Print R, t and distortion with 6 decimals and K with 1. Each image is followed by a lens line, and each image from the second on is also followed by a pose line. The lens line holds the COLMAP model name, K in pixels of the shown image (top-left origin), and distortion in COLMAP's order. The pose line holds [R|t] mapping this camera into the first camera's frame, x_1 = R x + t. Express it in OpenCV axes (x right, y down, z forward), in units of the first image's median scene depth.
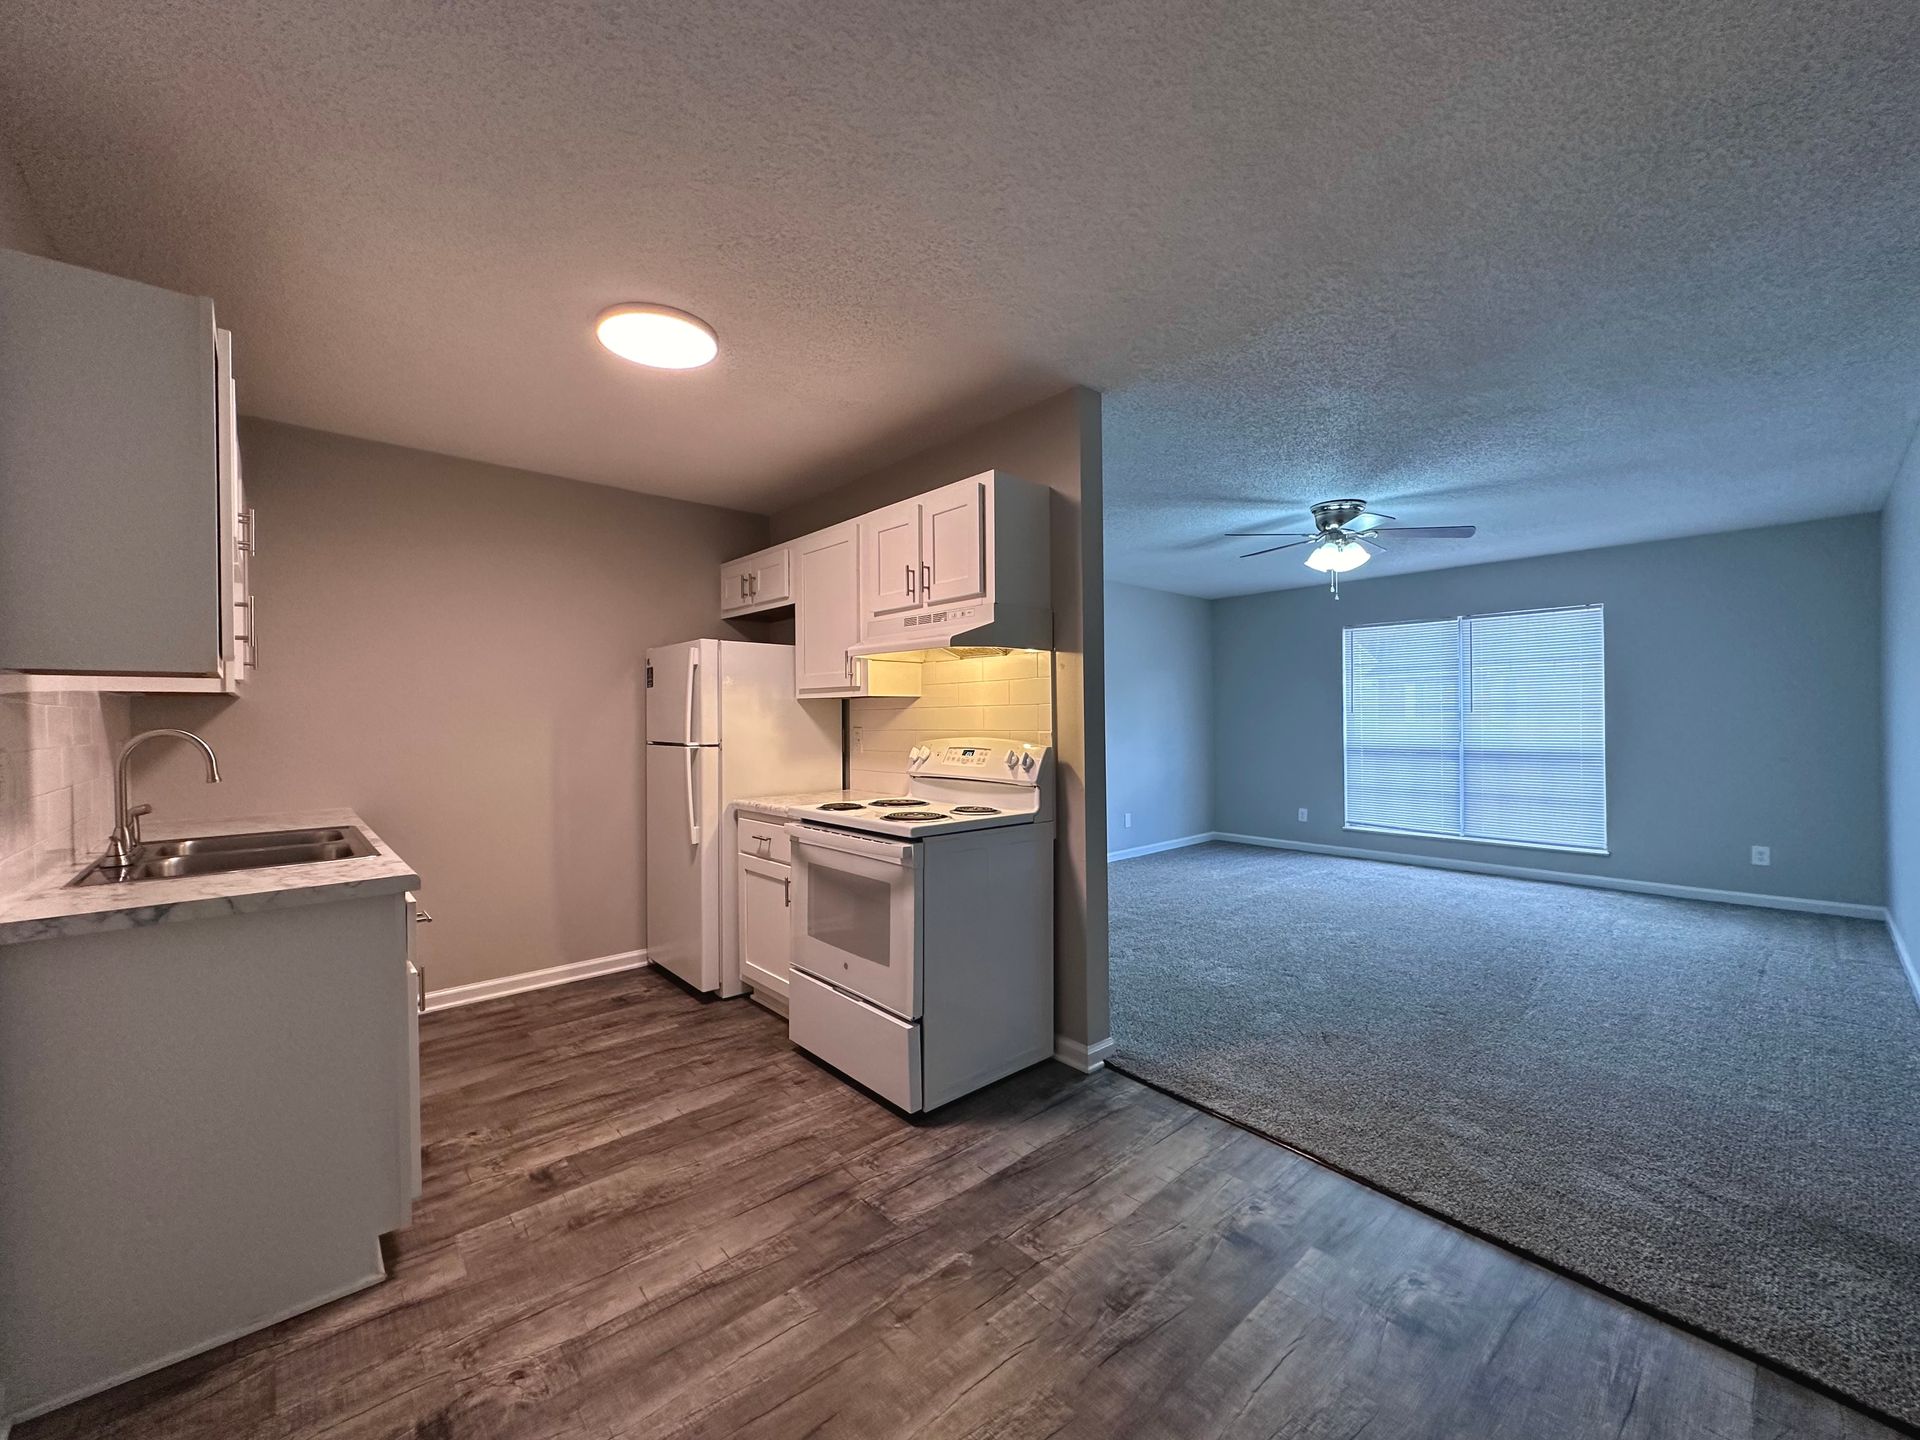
lens RADIAL K [[767.4, 0, 959.3], [0, 767.4, 720.3], [0, 0, 1]] dist [-0.003346, 0.001238]
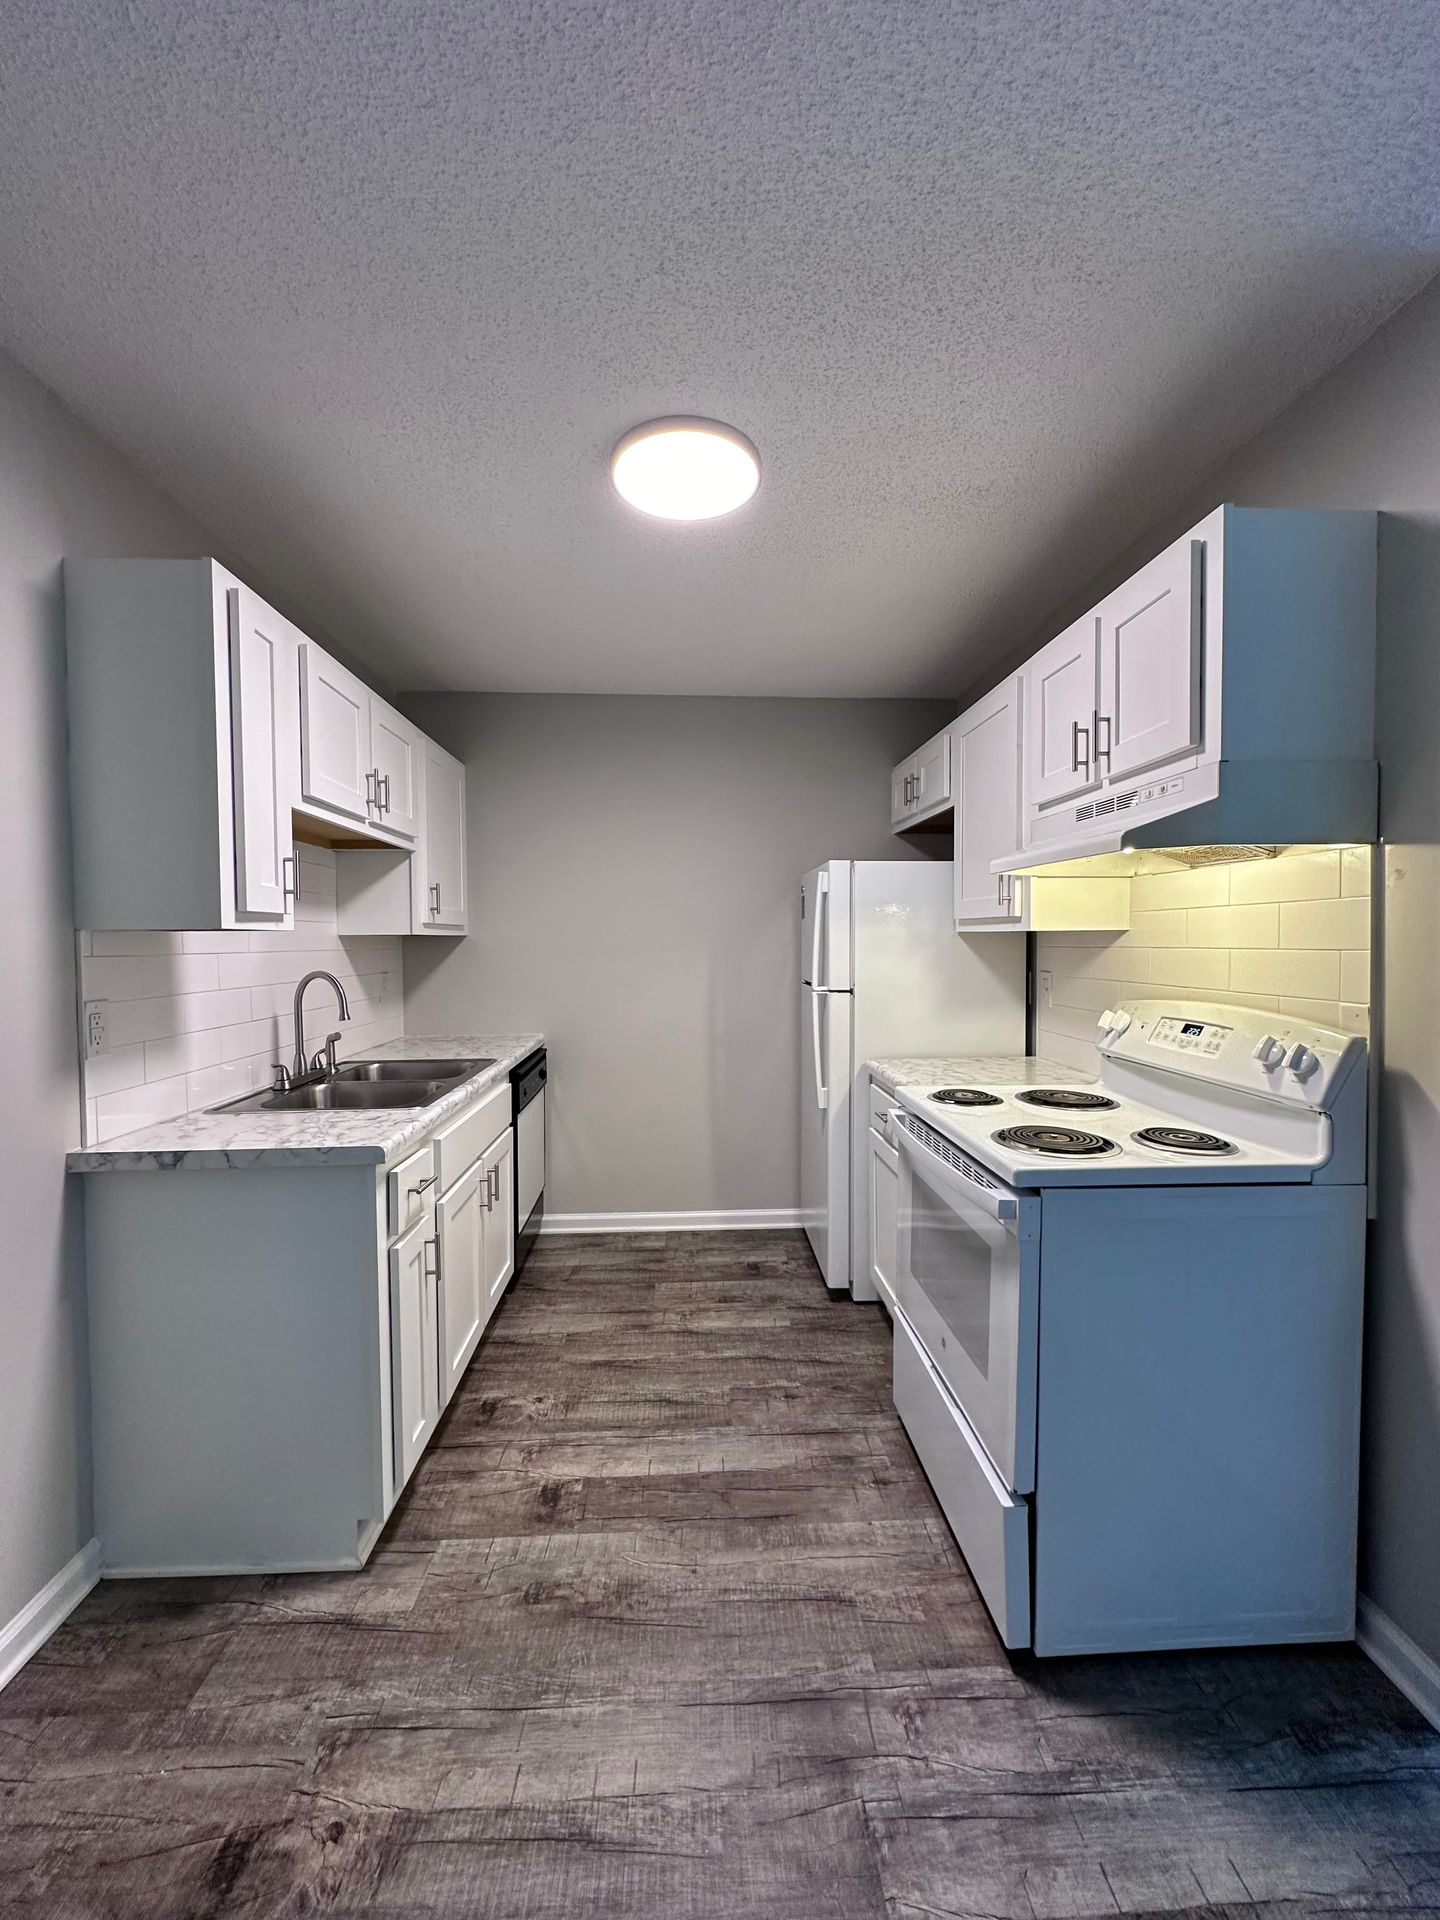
lens RADIAL K [[767.4, 0, 716.4], [0, 767.4, 959.5], [0, 0, 1]] dist [-0.003346, 0.001238]
pose [[0.777280, 0.019972, -0.628838, 0.109202], [-0.001891, 0.999566, 0.029409, -0.031116], [0.629152, -0.021670, 0.776980, 0.364591]]
